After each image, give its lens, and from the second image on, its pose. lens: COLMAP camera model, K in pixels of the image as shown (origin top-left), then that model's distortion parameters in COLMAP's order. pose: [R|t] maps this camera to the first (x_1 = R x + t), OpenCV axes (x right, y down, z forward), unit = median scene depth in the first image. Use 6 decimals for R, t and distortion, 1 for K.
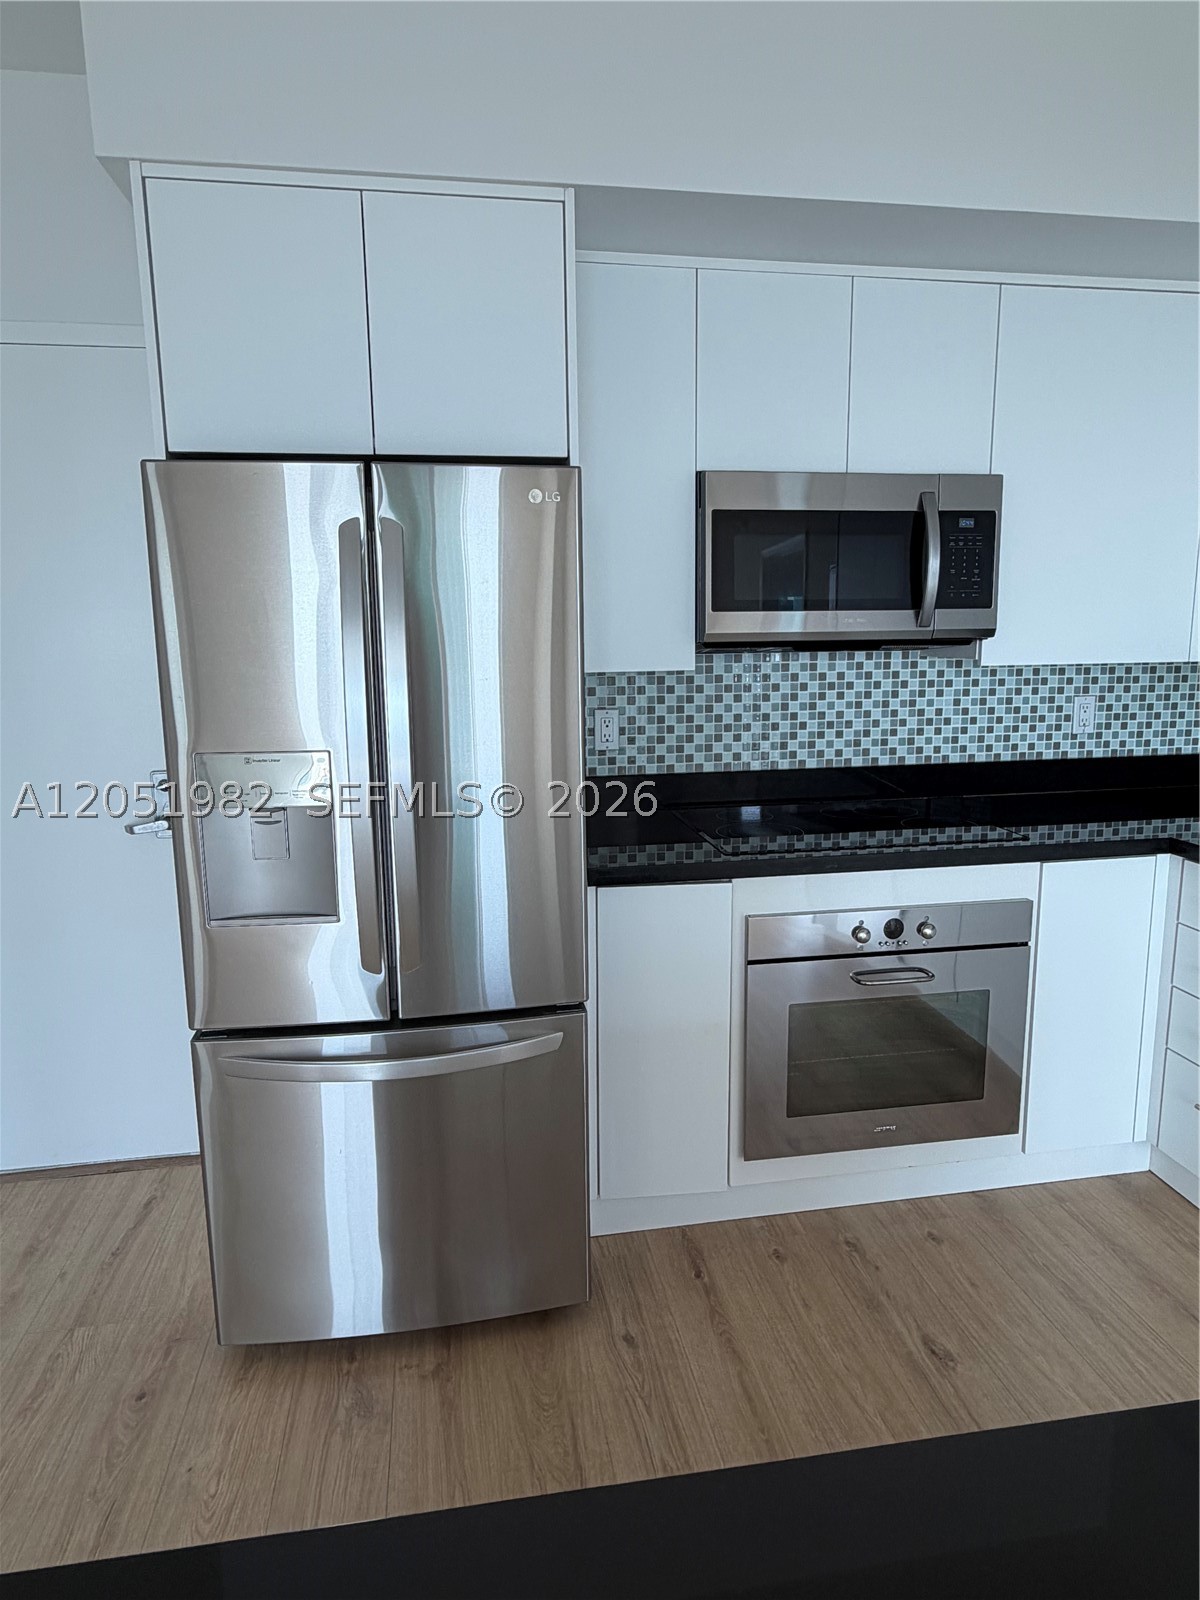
lens RADIAL K [[958.3, 0, 607.2], [0, 958.3, 804.2], [0, 0, 1]] dist [0.002674, 0.000631]
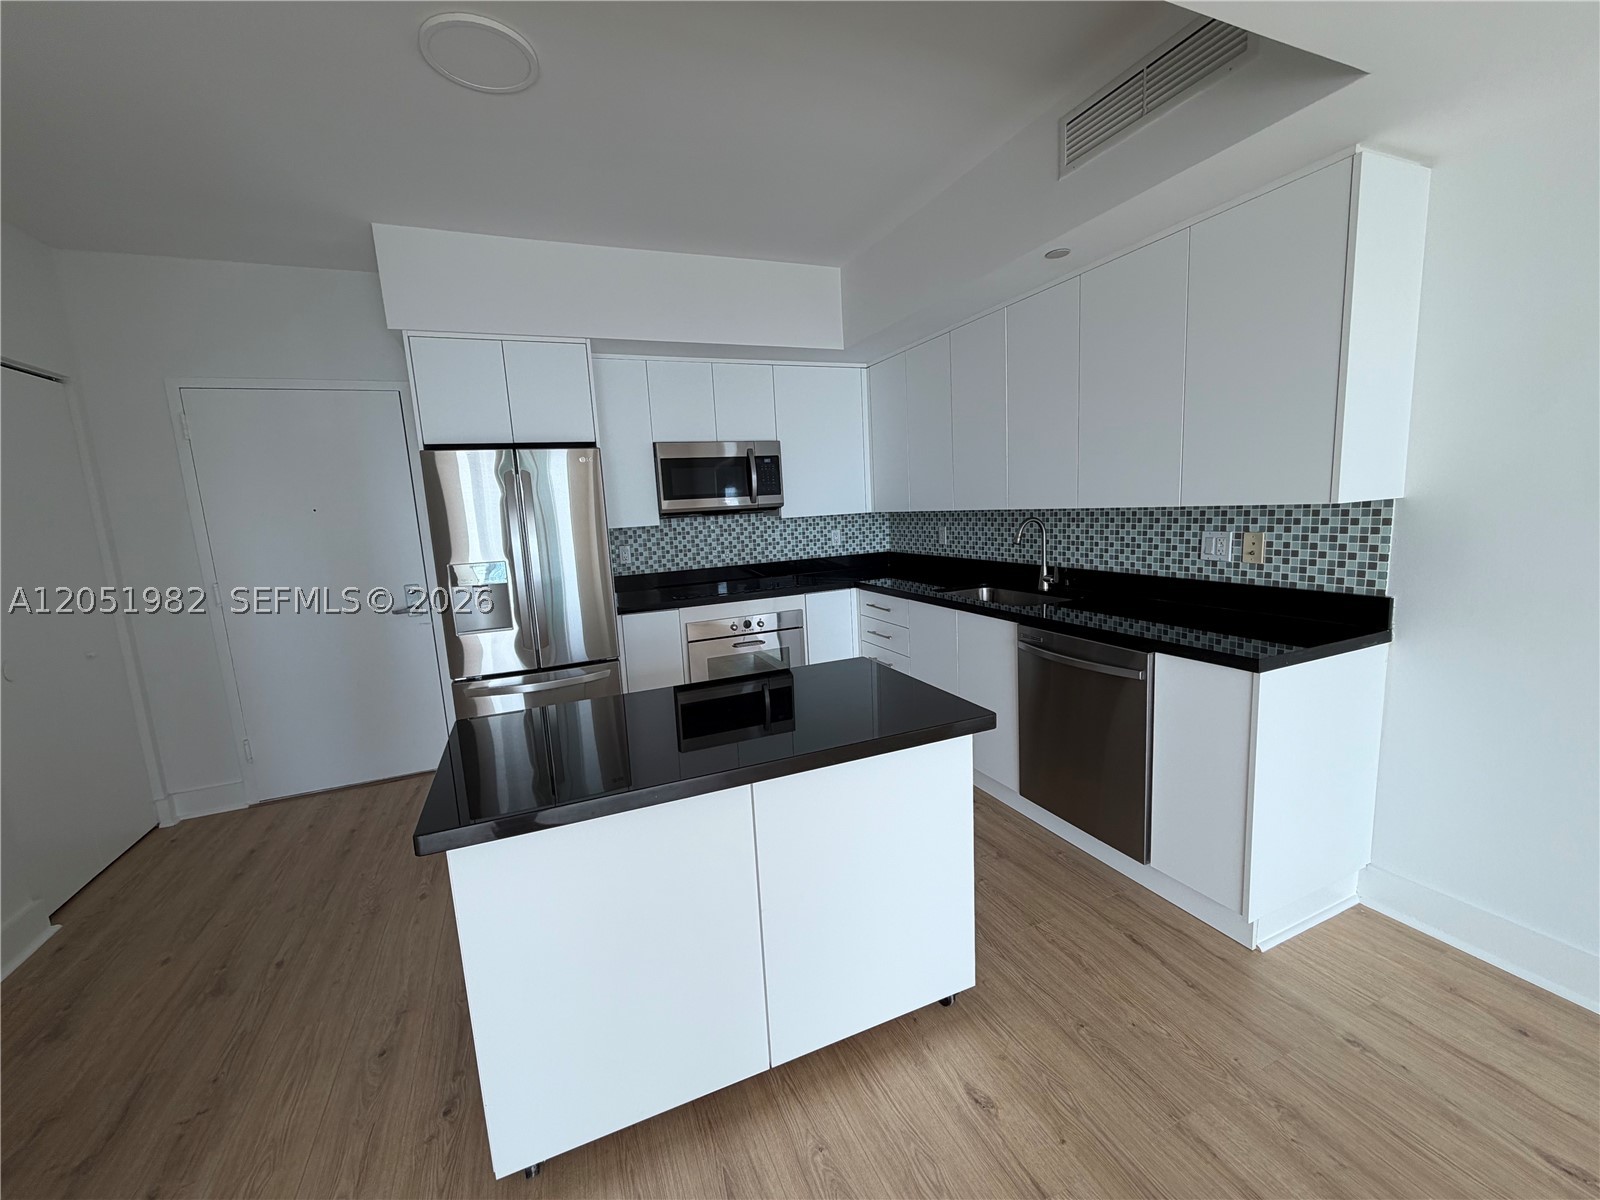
lens RADIAL K [[638.9, 0, 794.6], [0, 638.9, 604.8], [0, 0, 1]] dist [0.000760, 0.000546]
pose [[0.973699, -0.075551, 0.214948, 0.054825], [0.082879, 0.996239, -0.025272, 0.108534], [-0.212231, 0.042422, 0.976298, -0.528712]]
